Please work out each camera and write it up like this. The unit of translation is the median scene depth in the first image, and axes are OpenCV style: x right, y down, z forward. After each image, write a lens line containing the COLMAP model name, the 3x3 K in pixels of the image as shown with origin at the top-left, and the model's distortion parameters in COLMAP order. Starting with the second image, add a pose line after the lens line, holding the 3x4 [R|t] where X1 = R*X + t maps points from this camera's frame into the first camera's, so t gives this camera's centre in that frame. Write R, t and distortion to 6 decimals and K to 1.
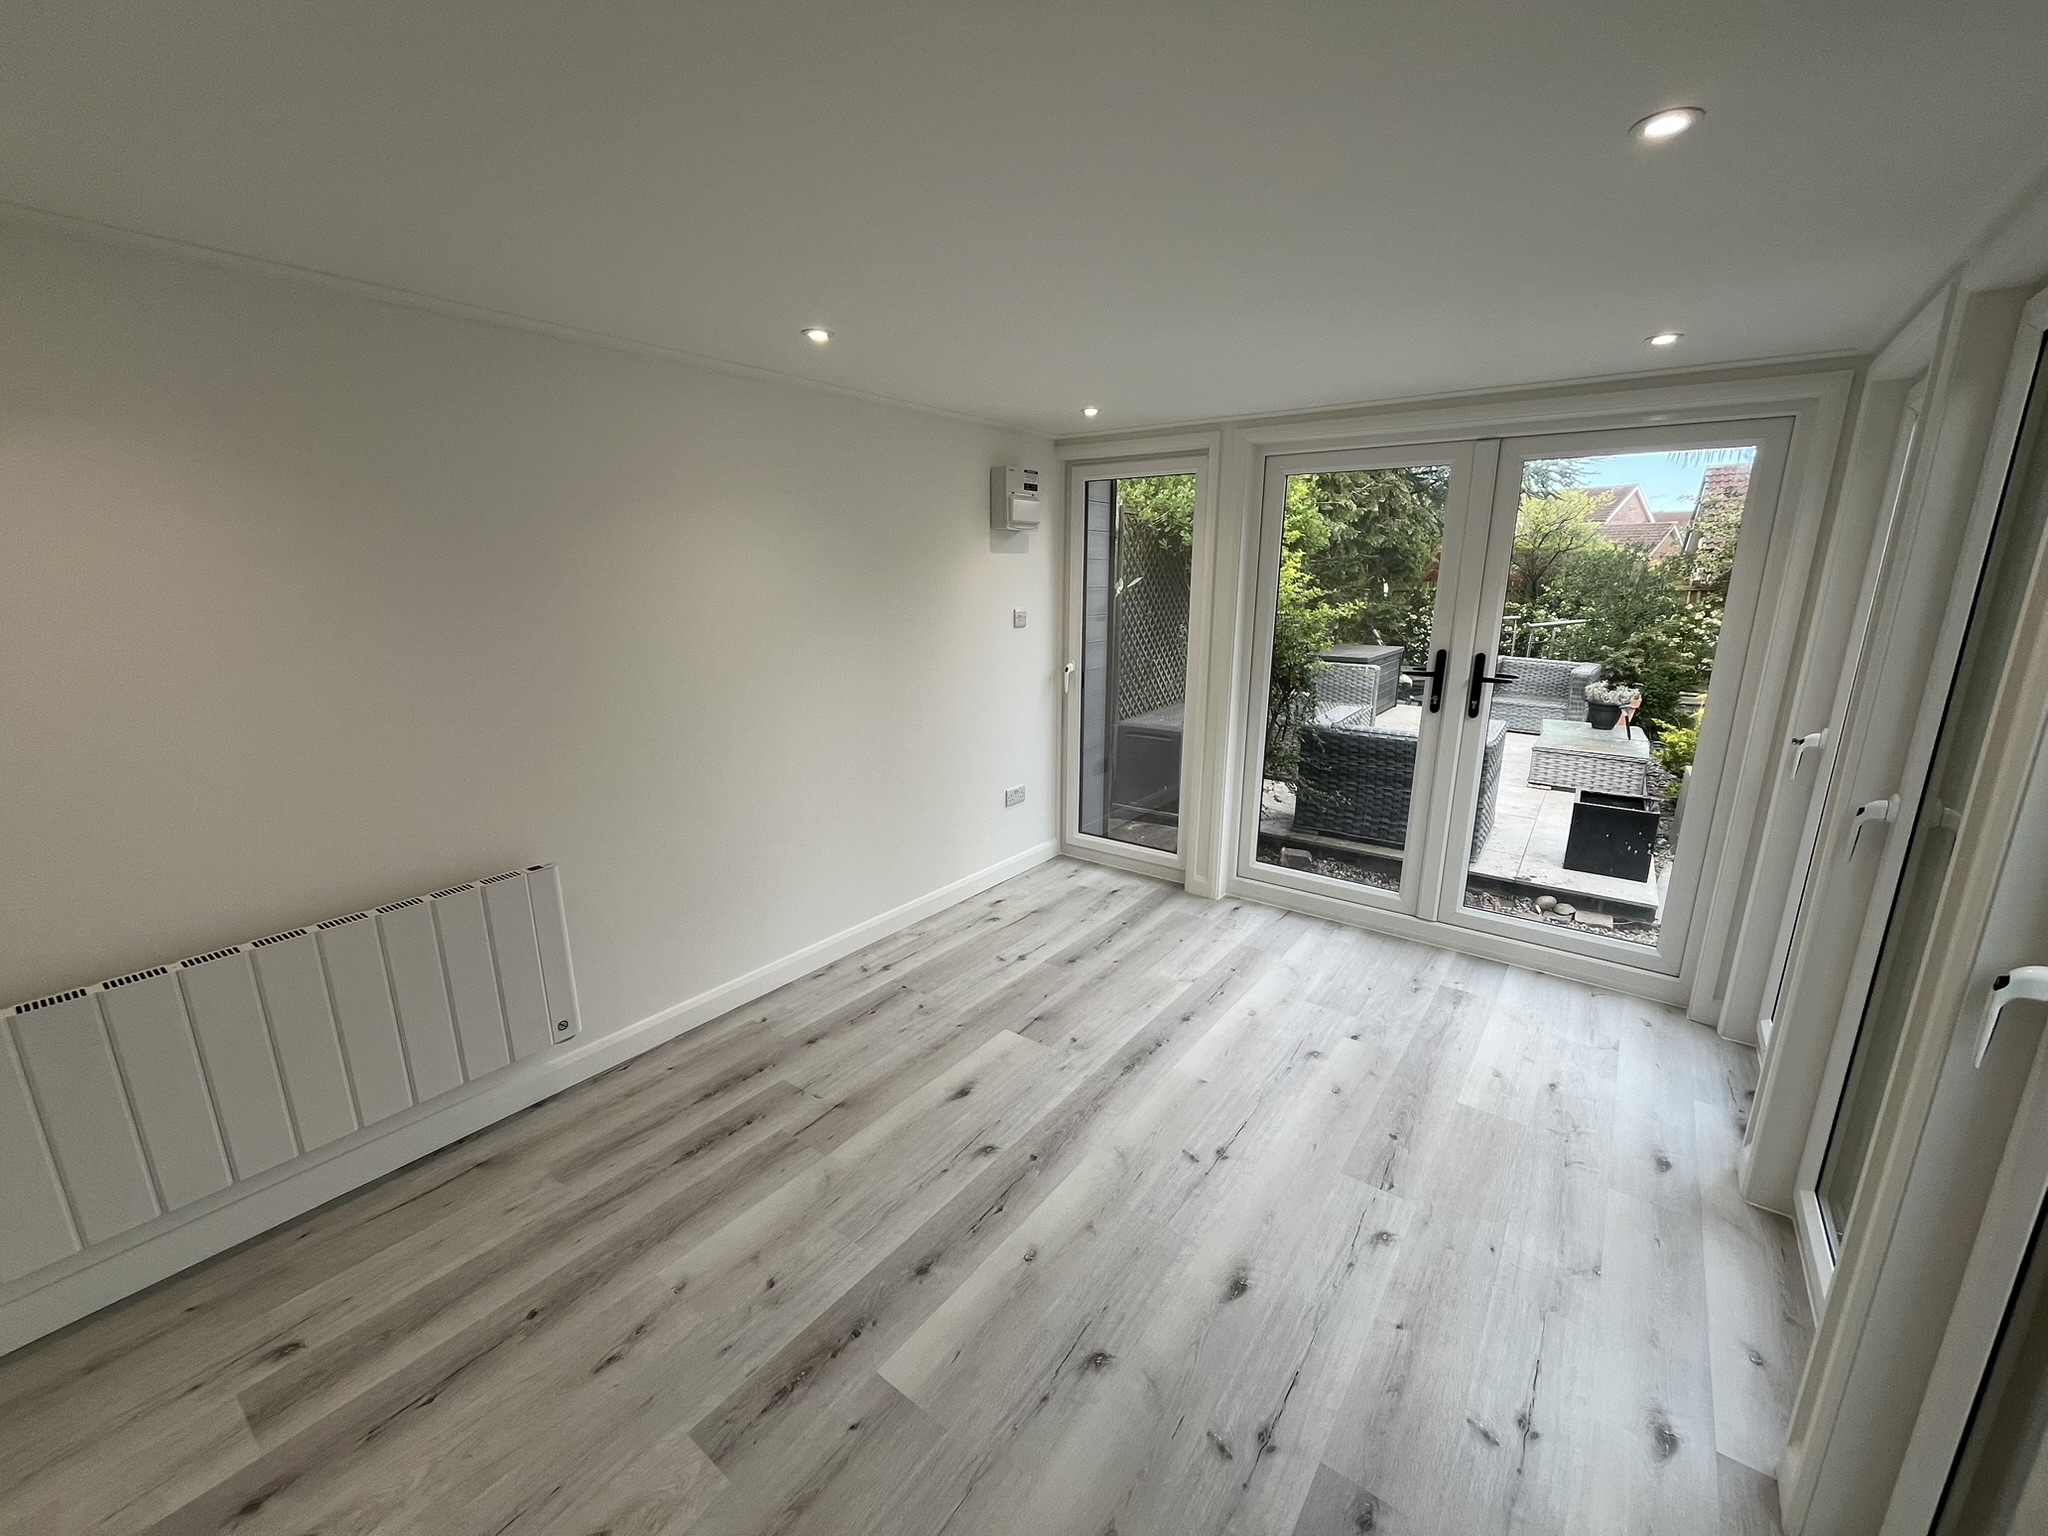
lens RADIAL K [[825.1, 0, 1020.6], [0, 825.1, 772.2], [0, 0, 1]] dist [-0.004292, 0.000490]
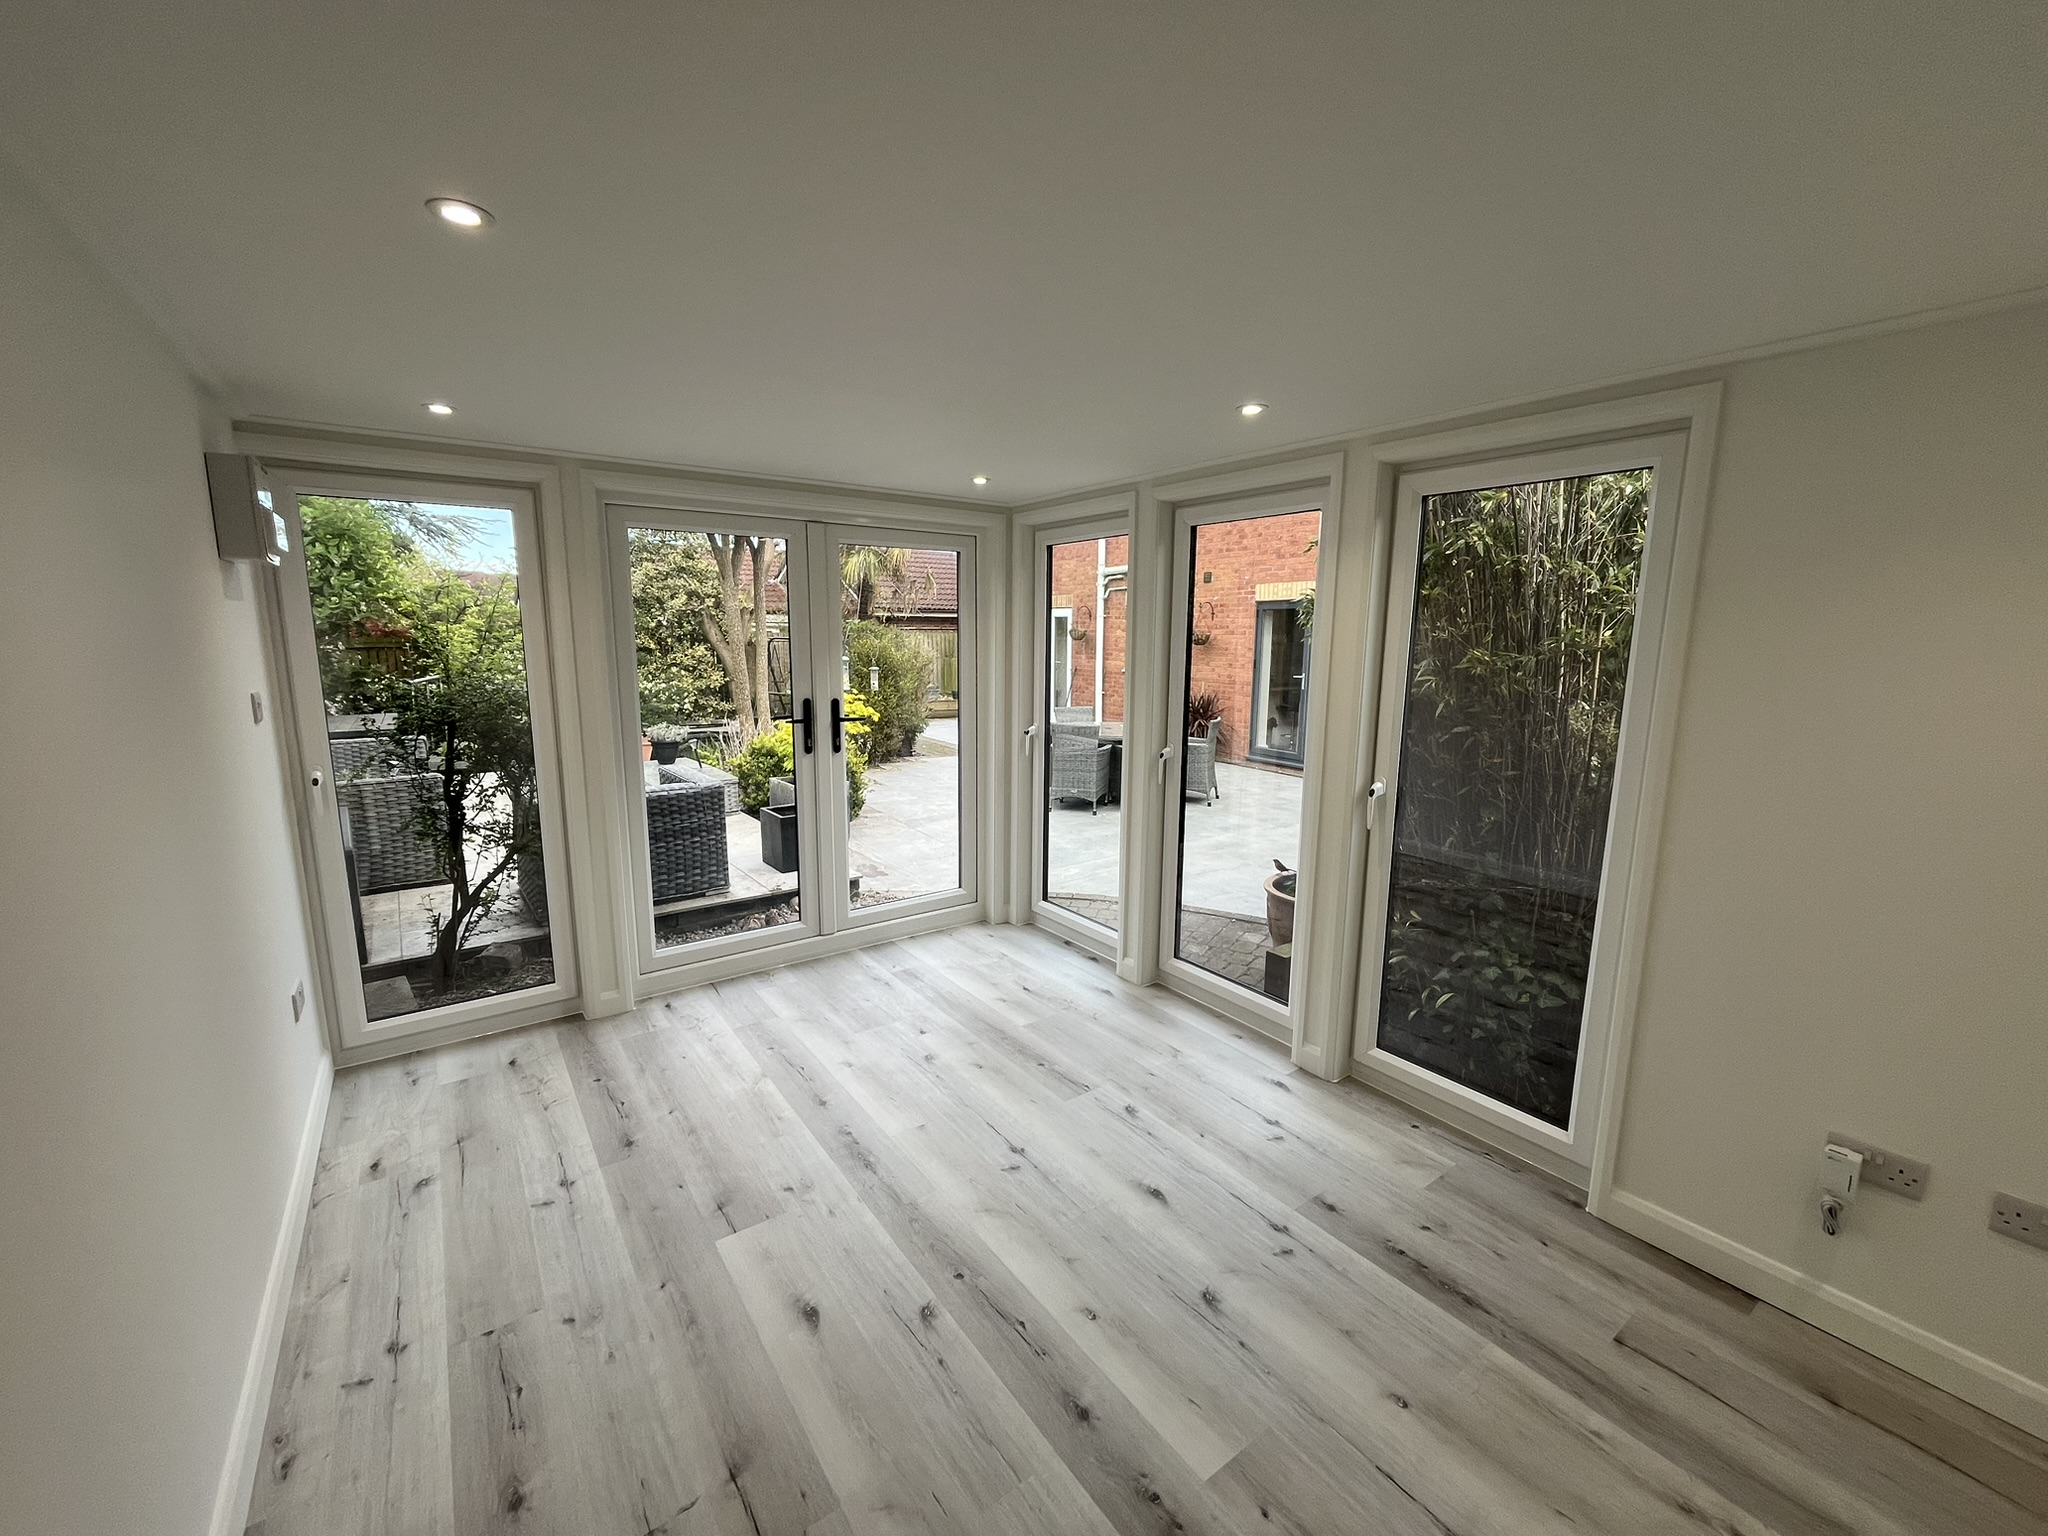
lens RADIAL K [[825.1, 0, 1020.3], [0, 825.1, 766.2], [0, 0, 1]] dist [-0.004292, 0.000490]
pose [[0.299615, -0.156224, 0.941183, -0.647286], [0.222184, 0.970804, 0.090410, -0.125184], [-0.927828, 0.182027, 0.325578, 0.485189]]
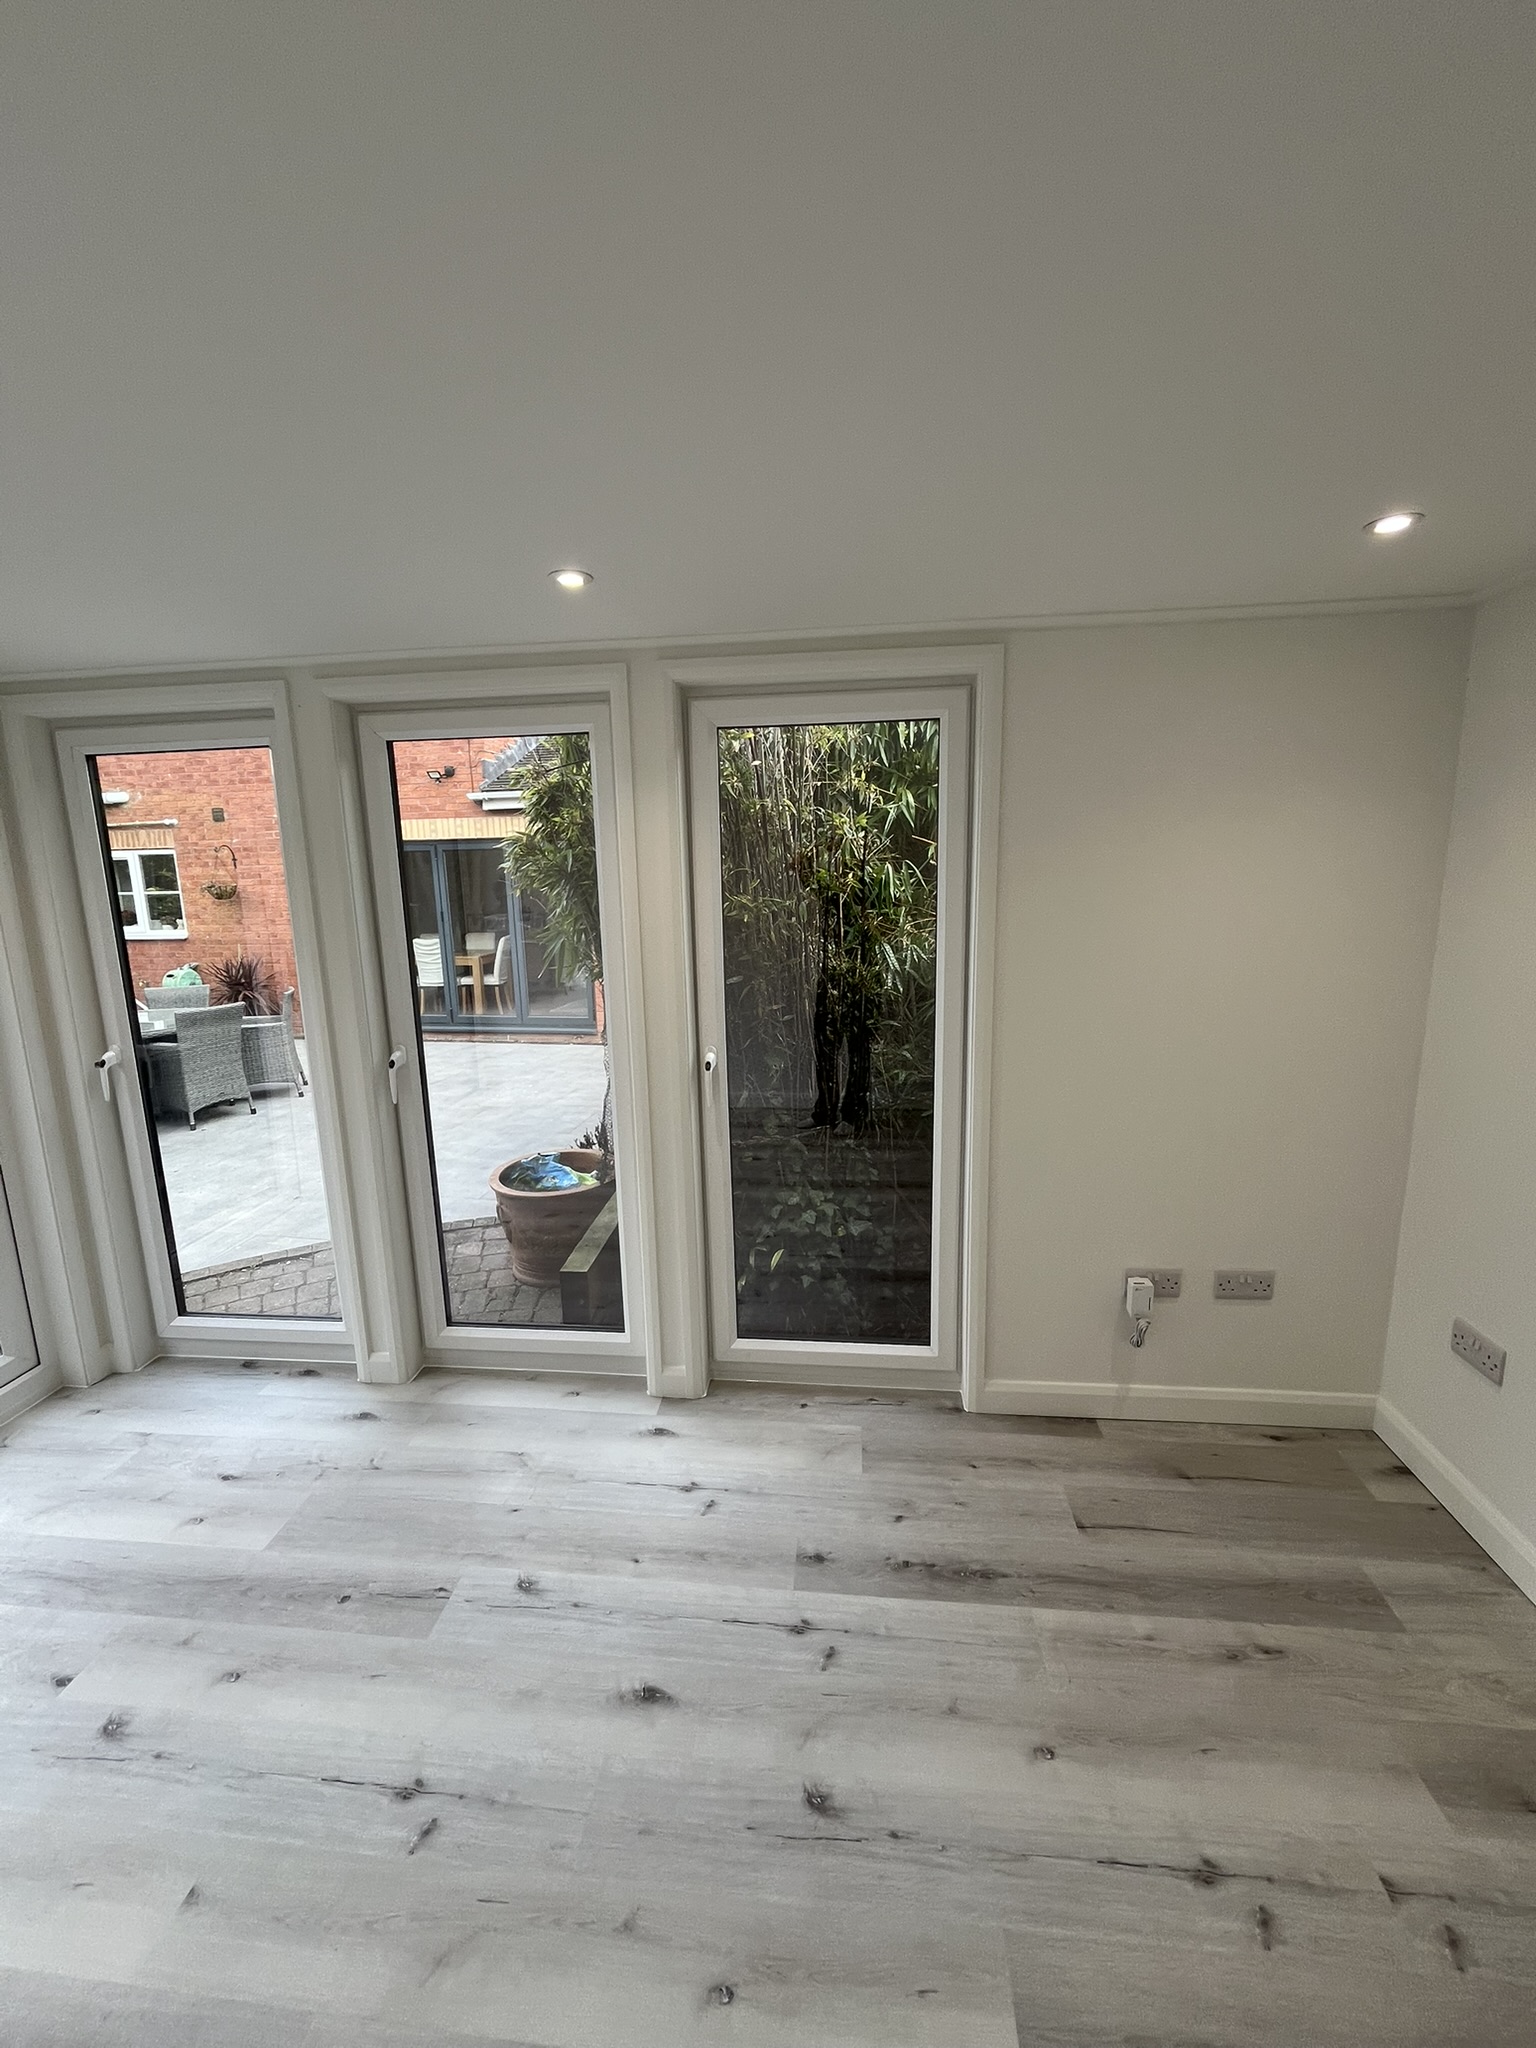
lens RADIAL K [[825.1, 0, 766.6], [0, 825.1, 1014.5], [0, 0, 1]] dist [-0.004292, 0.000490]
pose [[-0.514175, -0.143521, 0.845592, -0.323480], [0.225376, 0.928645, 0.294660, -0.208760], [-0.827544, 0.342083, -0.445139, 0.761055]]
